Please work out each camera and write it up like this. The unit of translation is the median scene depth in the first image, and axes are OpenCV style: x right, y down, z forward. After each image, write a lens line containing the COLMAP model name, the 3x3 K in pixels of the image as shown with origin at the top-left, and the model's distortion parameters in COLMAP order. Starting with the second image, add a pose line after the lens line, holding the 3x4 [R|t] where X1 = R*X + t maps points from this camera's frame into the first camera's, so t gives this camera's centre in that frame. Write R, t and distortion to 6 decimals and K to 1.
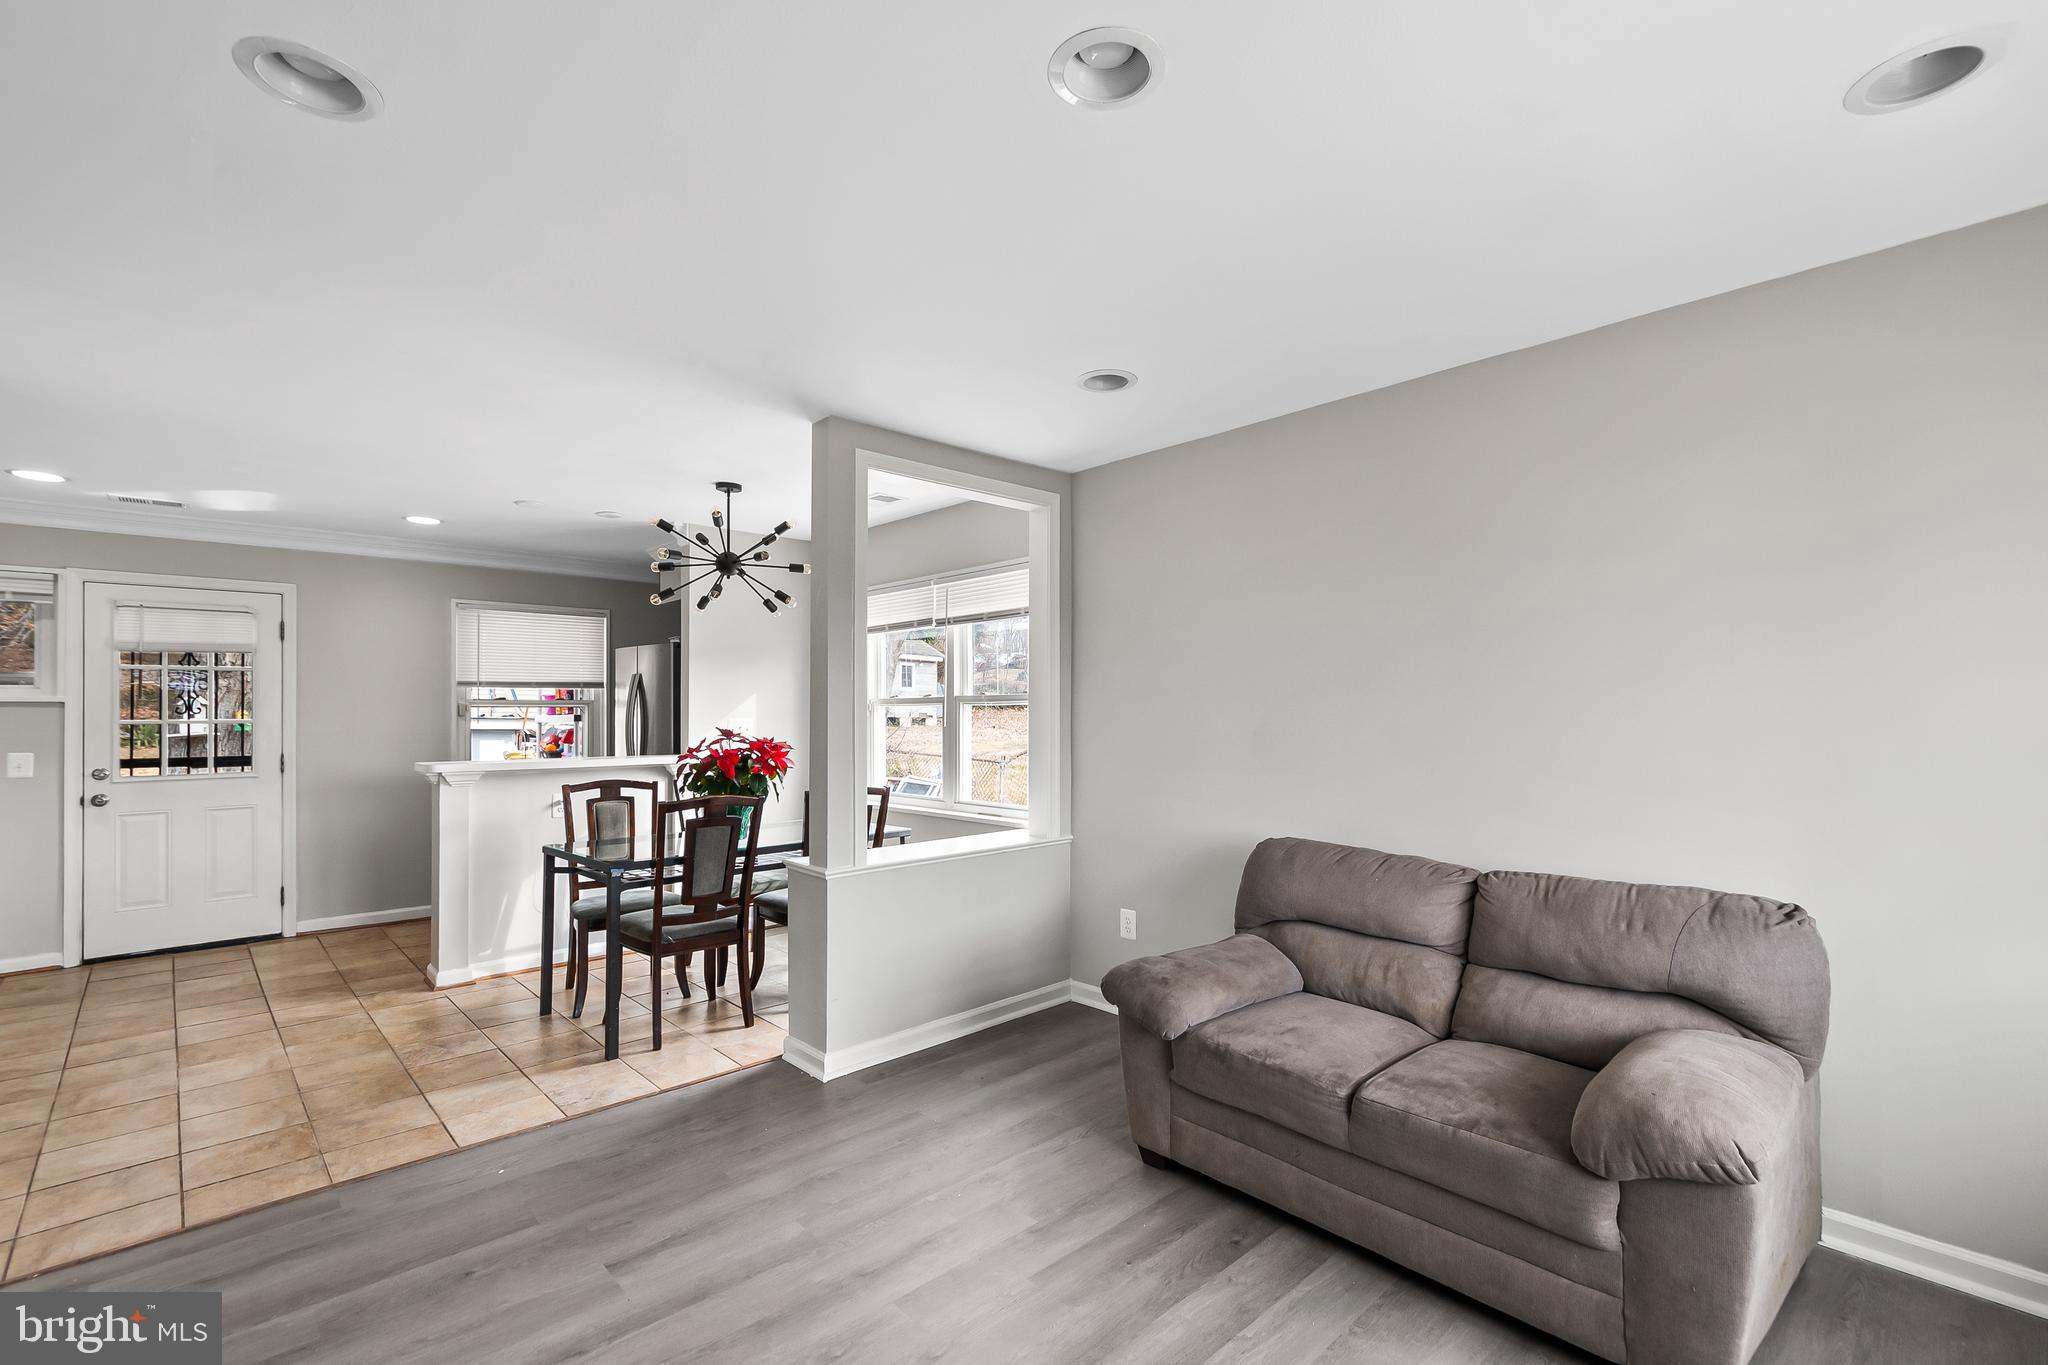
lens RADIAL K [[911.4, 0, 1061.2], [0, 911.4, 704.3], [0, 0, 1]] dist [0.000474, -0.000021]
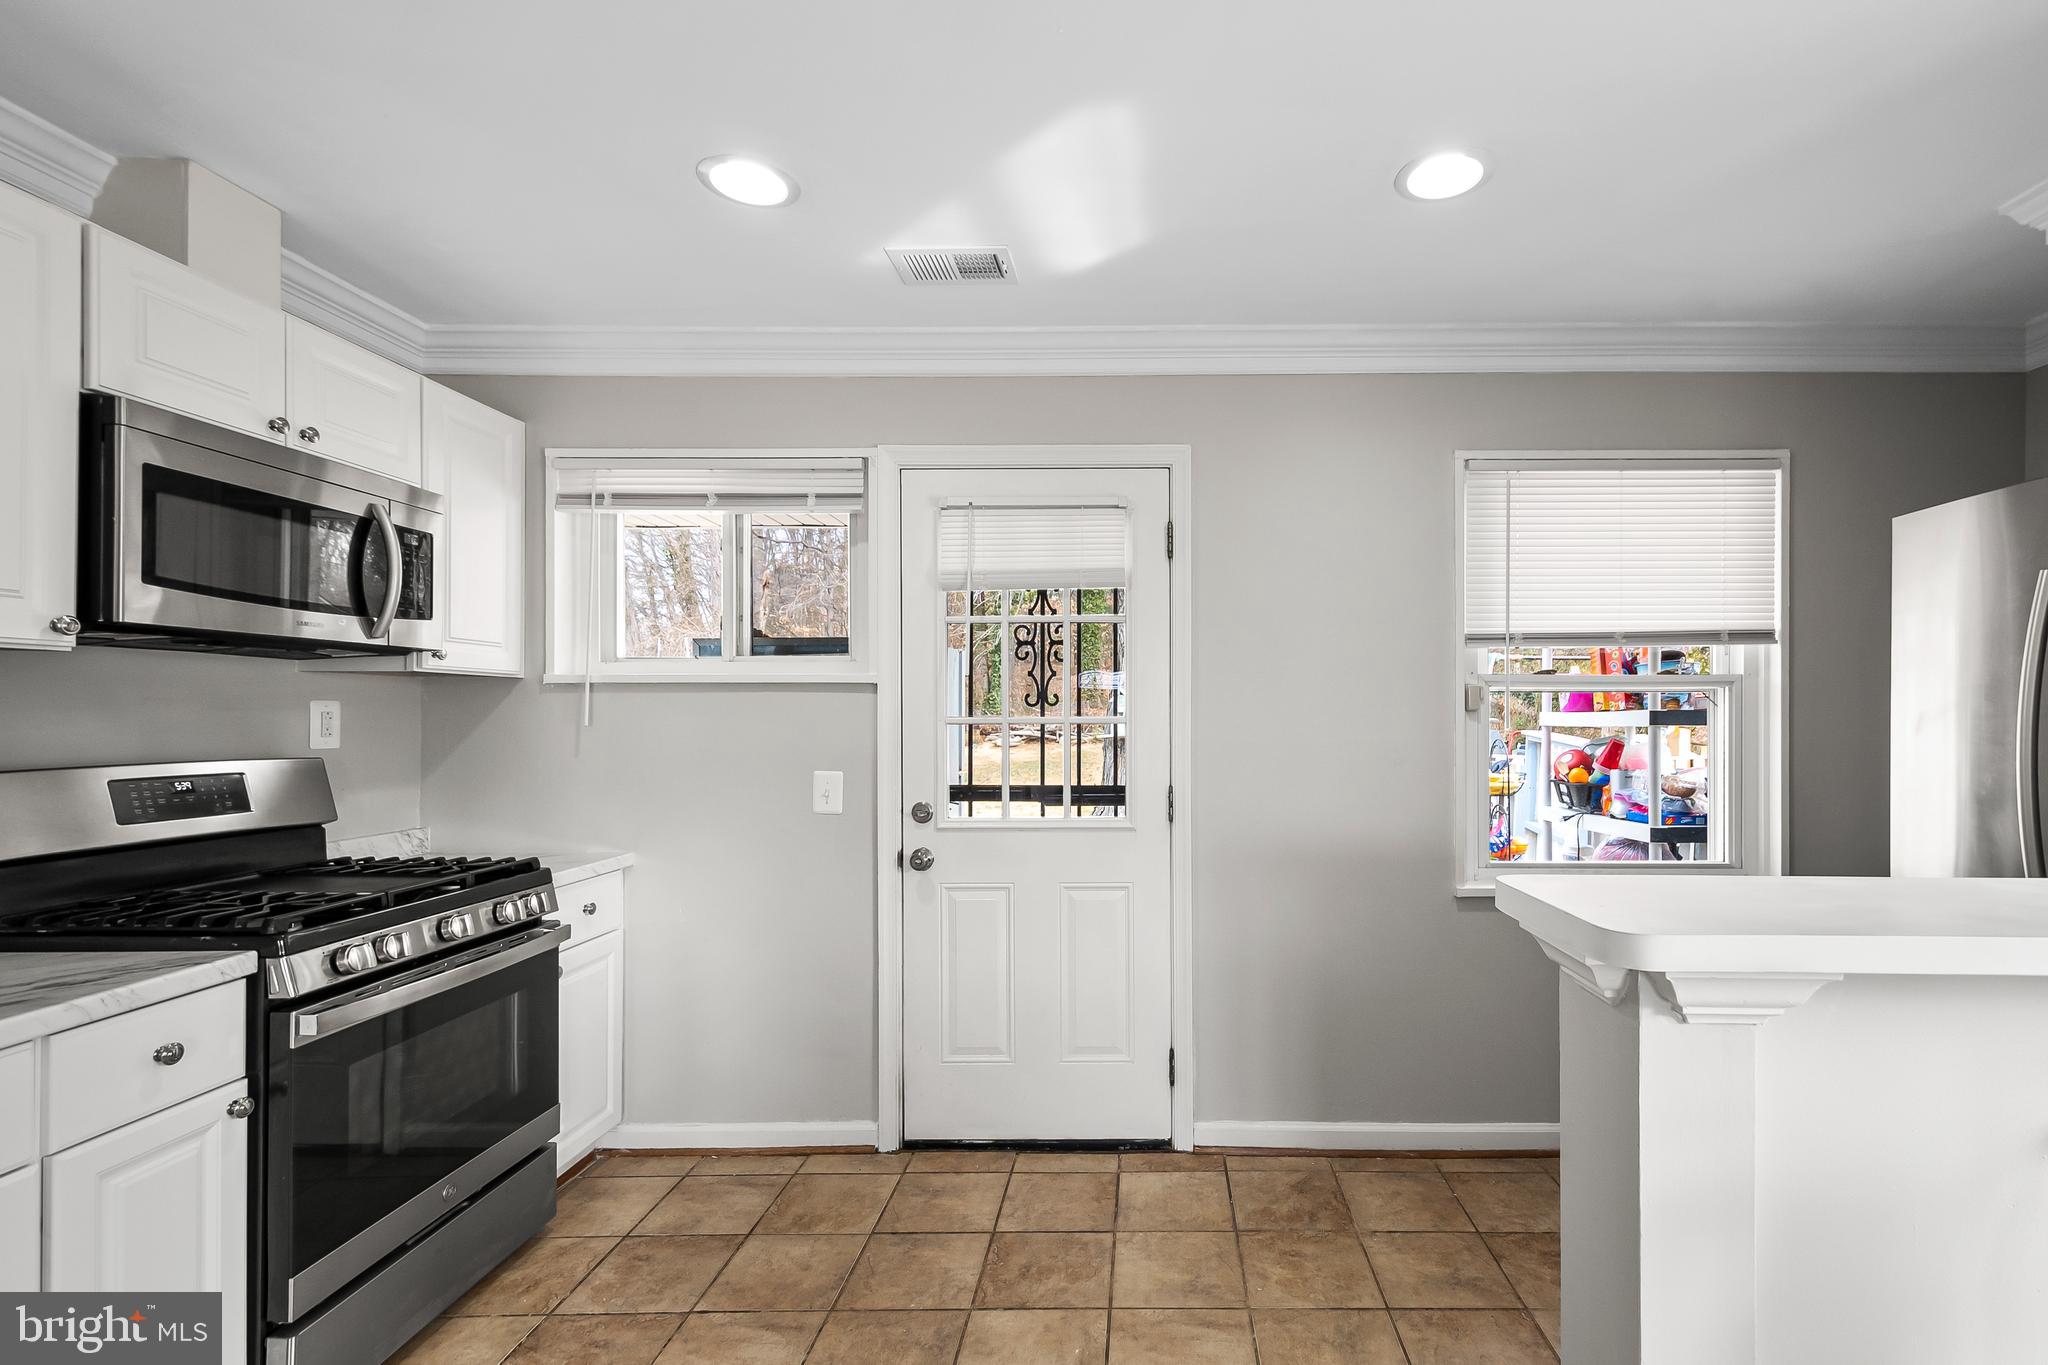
lens RADIAL K [[950.7, 0, 1146.5], [0, 950.7, 716.9], [0, 0, 1]] dist [0.010237, 0.000005]
pose [[0.714861, 0.005526, -0.699245, -0.549489], [0.003900, 0.999922, 0.011890, 0.011767], [0.699256, -0.011227, 0.714783, 0.681043]]
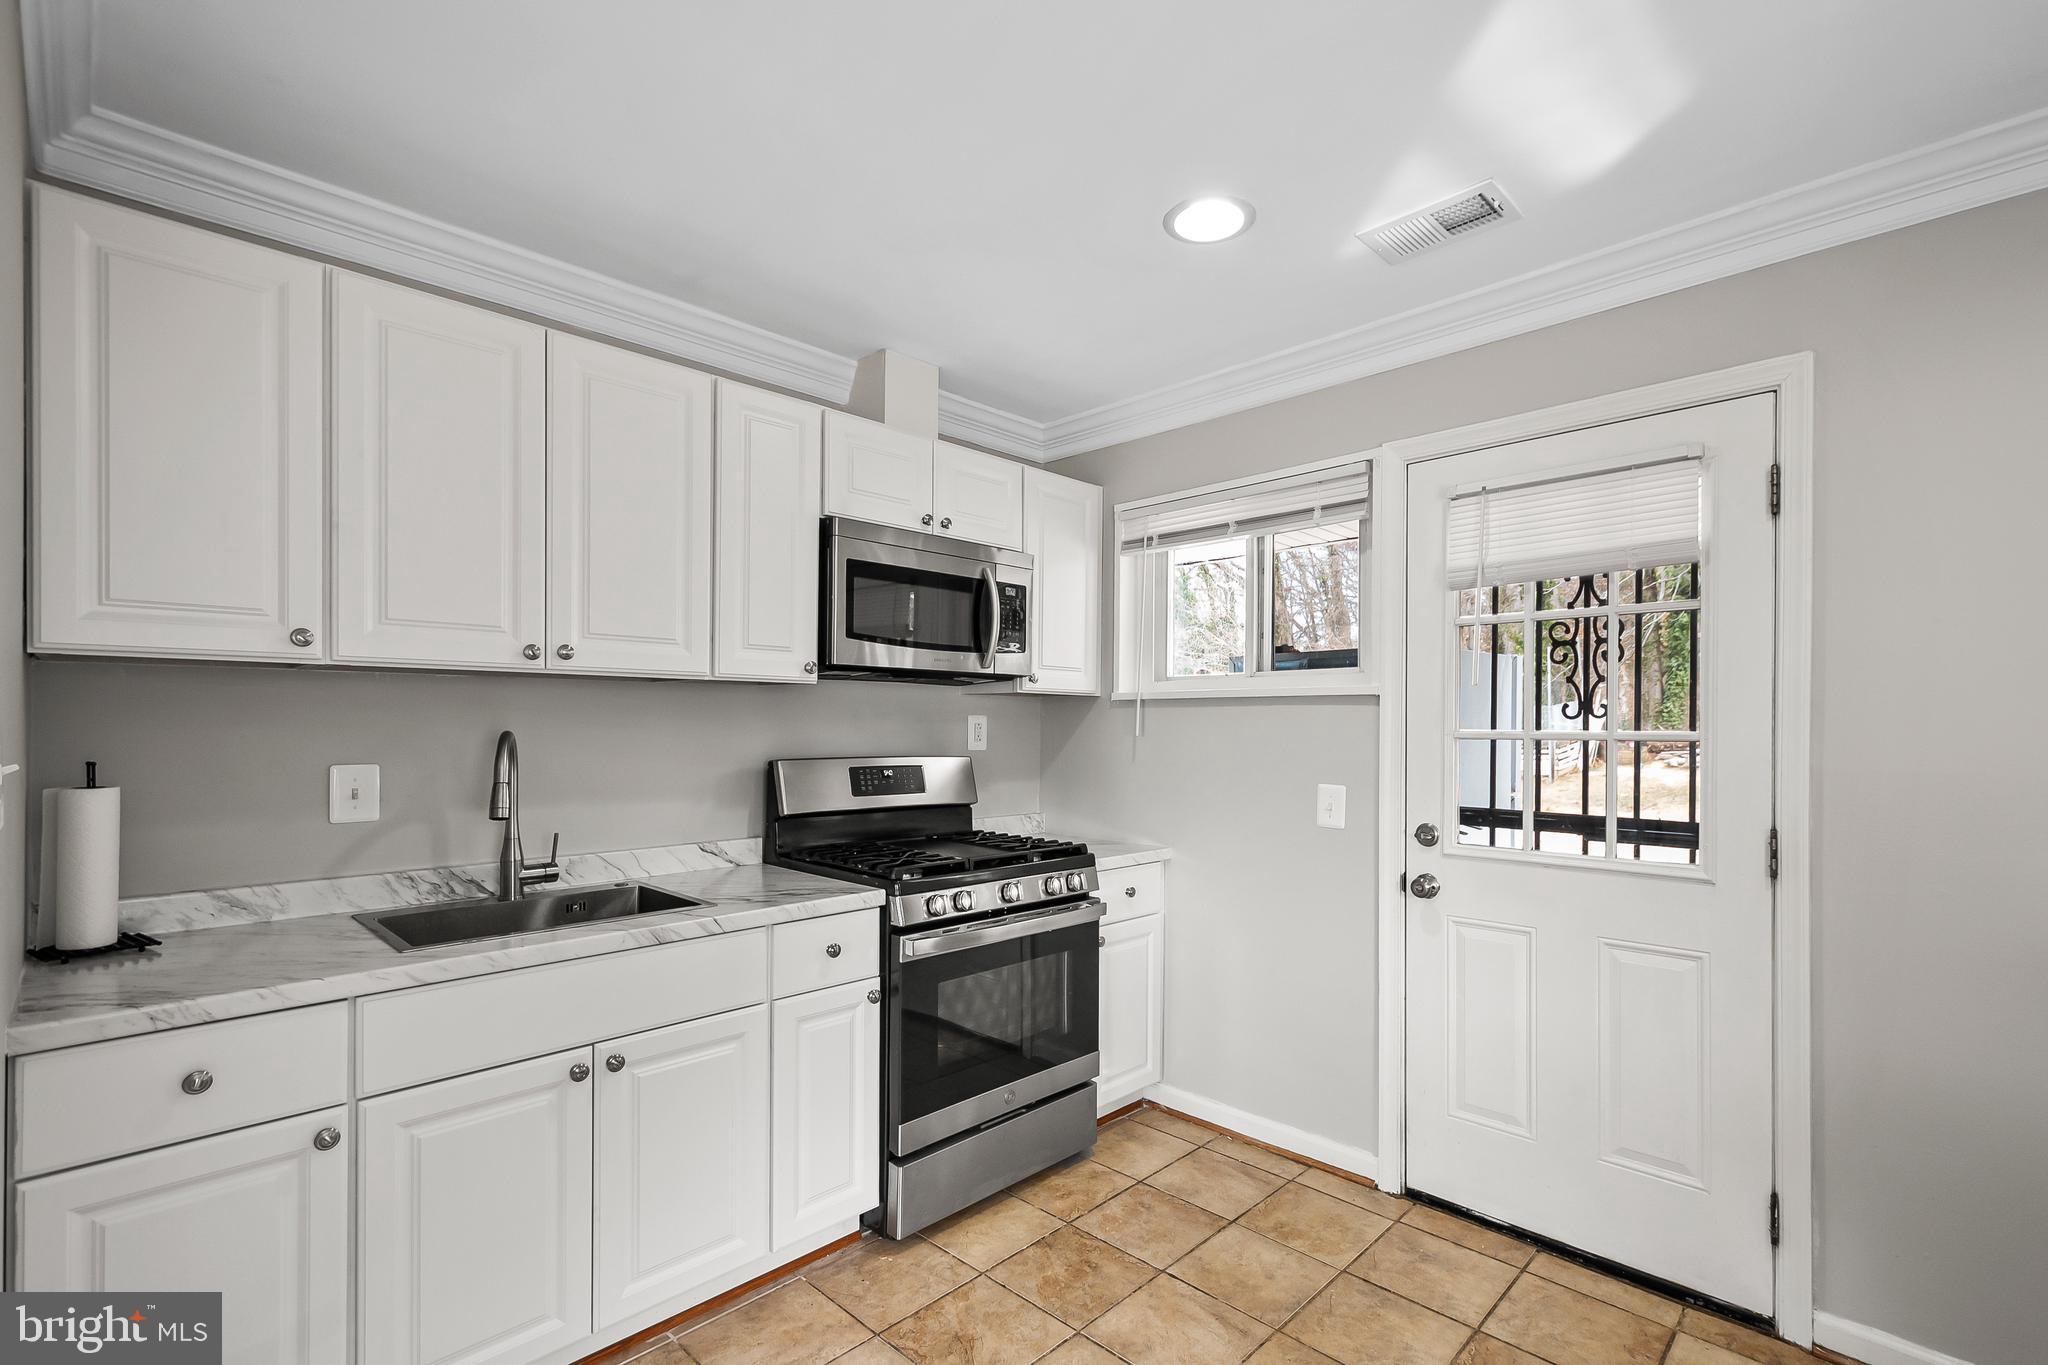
lens RADIAL K [[919.9, 0, 1036.2], [0, 919.9, 728.2], [0, 0, 1]] dist [0.007709, 0.000119]
pose [[0.019183, 0.007563, -0.999787, -0.543403], [0.003004, 0.999966, 0.007622, 0.012075], [0.999811, -0.003149, 0.019160, 0.772205]]
